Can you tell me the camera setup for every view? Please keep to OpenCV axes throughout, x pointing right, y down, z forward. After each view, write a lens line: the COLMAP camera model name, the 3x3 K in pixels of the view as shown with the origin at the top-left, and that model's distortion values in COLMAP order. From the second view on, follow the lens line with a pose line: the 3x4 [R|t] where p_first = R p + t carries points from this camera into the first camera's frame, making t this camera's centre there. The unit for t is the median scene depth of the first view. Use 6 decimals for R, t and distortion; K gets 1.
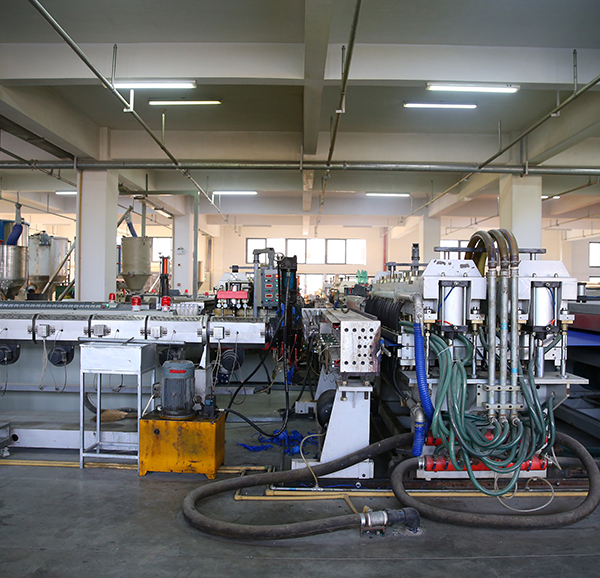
lens RADIAL K [[573.7, 0, 301.5], [0, 573.7, 288.3], [0, 0, 1]] dist [-0.066668, 0.000000]
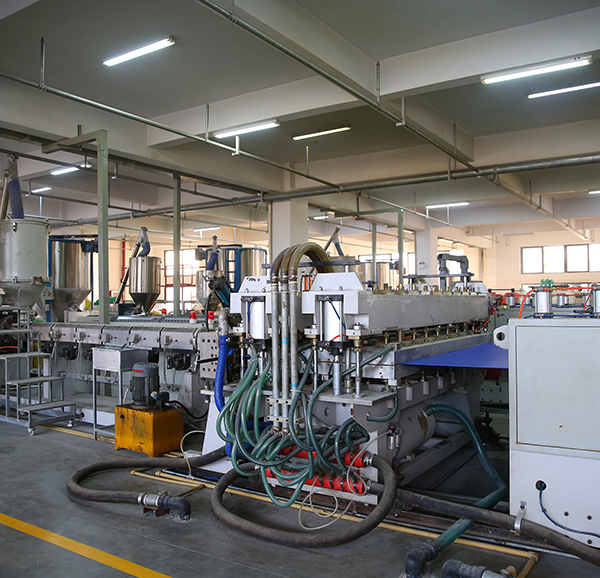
lens RADIAL K [[573.7, 0, 302.5], [0, 573.7, 291.1], [0, 0, 1]] dist [-0.066668, 0.000000]
pose [[0.844695, -0.024063, -0.534707, 0.461495], [0.014245, 0.999646, -0.022482, 0.001231], [0.535059, 0.011374, 0.844738, 0.074535]]
